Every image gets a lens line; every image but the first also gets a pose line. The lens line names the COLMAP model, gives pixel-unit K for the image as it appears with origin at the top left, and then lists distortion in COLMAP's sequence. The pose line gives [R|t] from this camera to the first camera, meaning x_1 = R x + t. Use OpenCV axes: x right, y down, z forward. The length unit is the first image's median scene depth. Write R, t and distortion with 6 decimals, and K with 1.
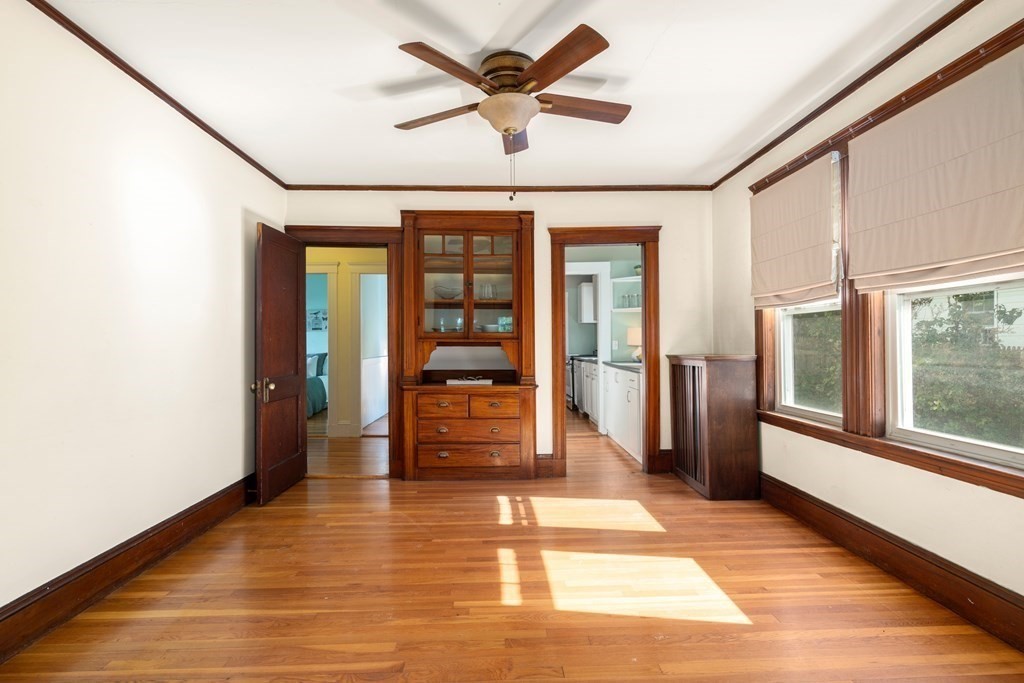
lens RADIAL K [[479.0, 0, 486.3], [0, 479.0, 338.3], [0, 0, 1]] dist [-0.008892, 0.003844]
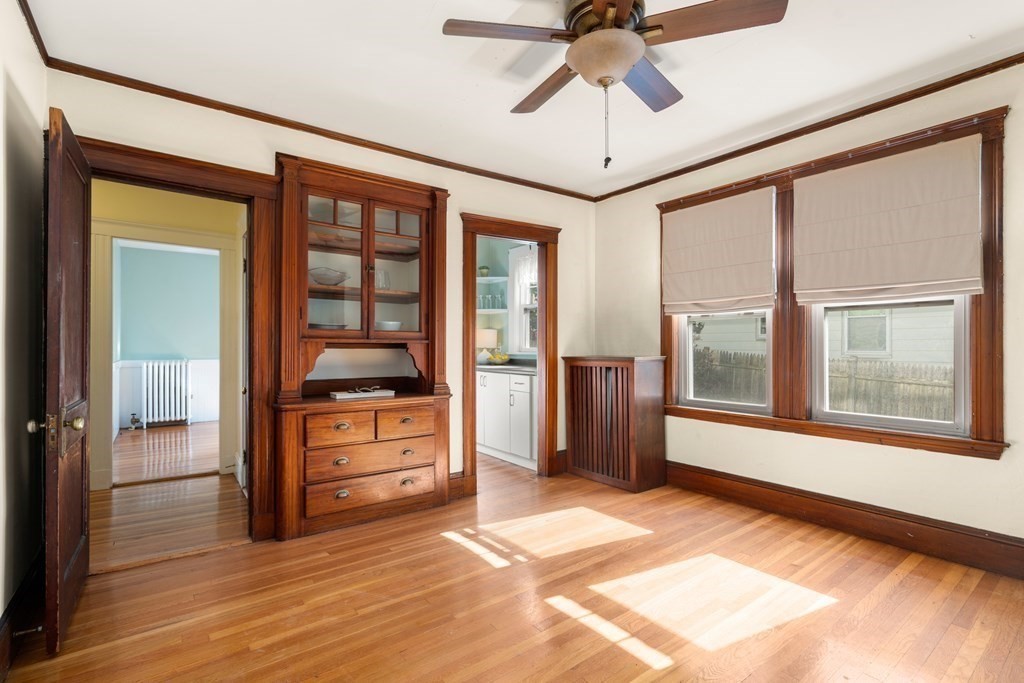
lens RADIAL K [[479.0, 0, 492.9], [0, 479.0, 342.4], [0, 0, 1]] dist [-0.008892, 0.003844]
pose [[0.813875, 0.007346, 0.580994, -0.385605], [-0.008881, 0.999961, -0.000201, 0.006597], [-0.580972, -0.004996, 0.813908, 0.302697]]
